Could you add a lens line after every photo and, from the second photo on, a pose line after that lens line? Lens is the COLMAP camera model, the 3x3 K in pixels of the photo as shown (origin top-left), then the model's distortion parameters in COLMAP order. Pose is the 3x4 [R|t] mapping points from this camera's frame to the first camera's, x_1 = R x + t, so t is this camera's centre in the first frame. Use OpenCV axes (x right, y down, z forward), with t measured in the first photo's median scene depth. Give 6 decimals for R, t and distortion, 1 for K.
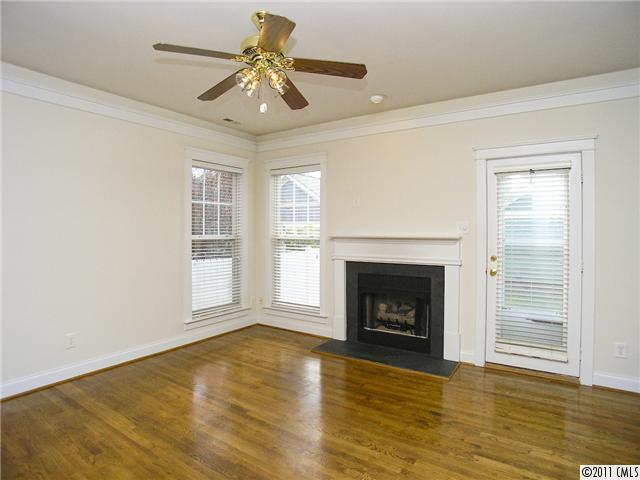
lens RADIAL K [[370.4, 0, 323.1], [0, 370.4, 228.7], [0, 0, 1]] dist [-0.040985, 0.002770]
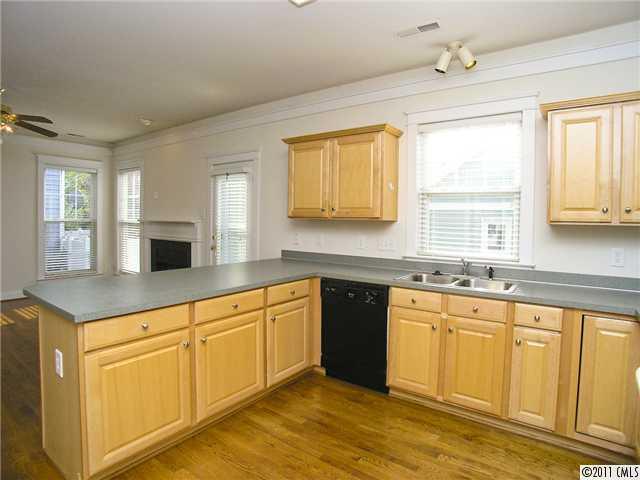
lens RADIAL K [[370.4, 0, 323.1], [0, 370.4, 228.7], [0, 0, 1]] dist [-0.040985, 0.002770]
pose [[0.996404, 0.008428, -0.084312, 0.845351], [-0.004664, 0.998988, 0.044739, -0.012643], [0.084604, -0.044185, 0.995435, -0.294464]]
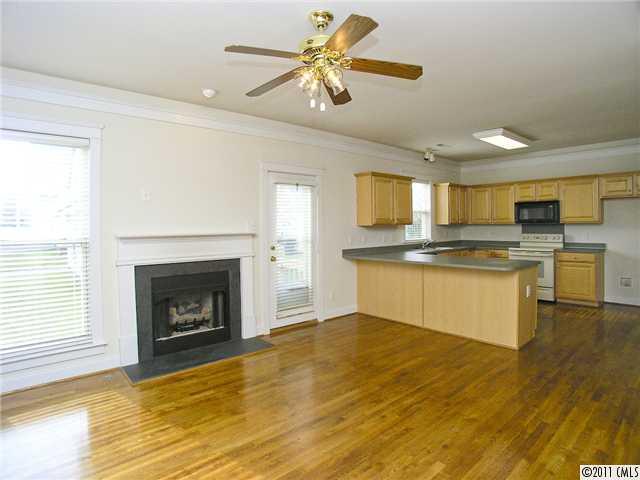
lens RADIAL K [[370.4, 0, 323.1], [0, 370.4, 228.7], [0, 0, 1]] dist [-0.040985, 0.002770]
pose [[0.269883, -0.015826, 0.962763, -0.646856], [0.005866, 0.999873, 0.014792, -0.004926], [-0.962875, 0.001655, 0.269941, 0.409719]]
